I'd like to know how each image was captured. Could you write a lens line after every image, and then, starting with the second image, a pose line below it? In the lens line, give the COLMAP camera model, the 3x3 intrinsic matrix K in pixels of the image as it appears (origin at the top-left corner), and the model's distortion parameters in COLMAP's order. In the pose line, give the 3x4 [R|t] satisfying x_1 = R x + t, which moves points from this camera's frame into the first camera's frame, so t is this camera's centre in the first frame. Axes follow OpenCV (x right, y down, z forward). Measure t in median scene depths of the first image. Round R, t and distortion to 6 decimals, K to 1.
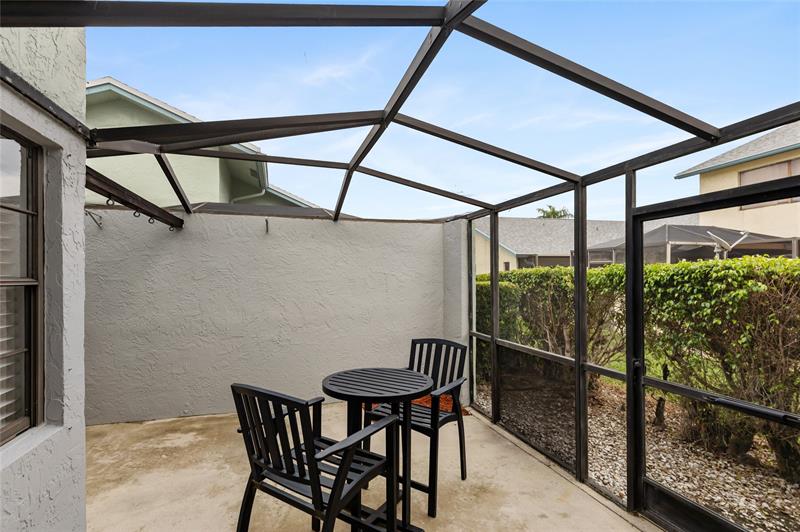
lens RADIAL K [[365.1, 0, 400.2], [0, 365.1, 269.2], [0, 0, 1]] dist [0.013158, -0.002201]
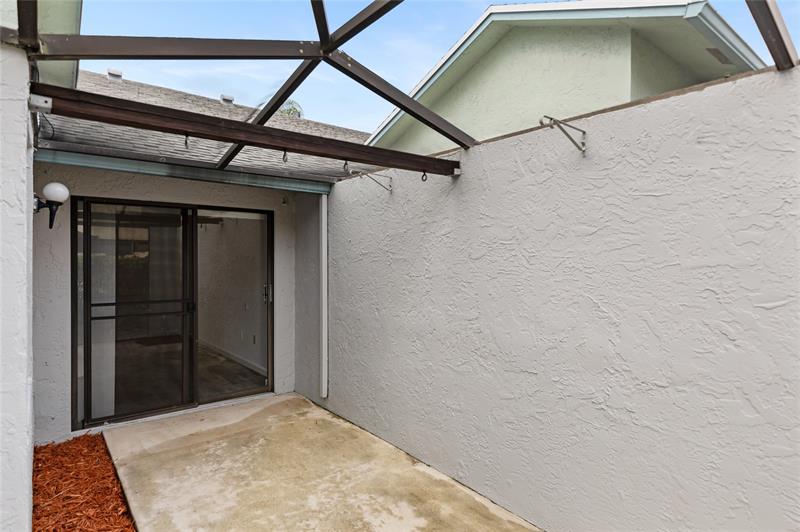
lens RADIAL K [[444.9, 0, 400.3], [0, 444.9, 261.2], [0, 0, 1]] dist [0.005710, -0.000075]
pose [[0.344630, 0.008367, -0.938701, 0.072923], [0.014279, 0.999798, 0.014154, 0.020492], [0.938630, -0.018282, 0.344441, 0.637862]]
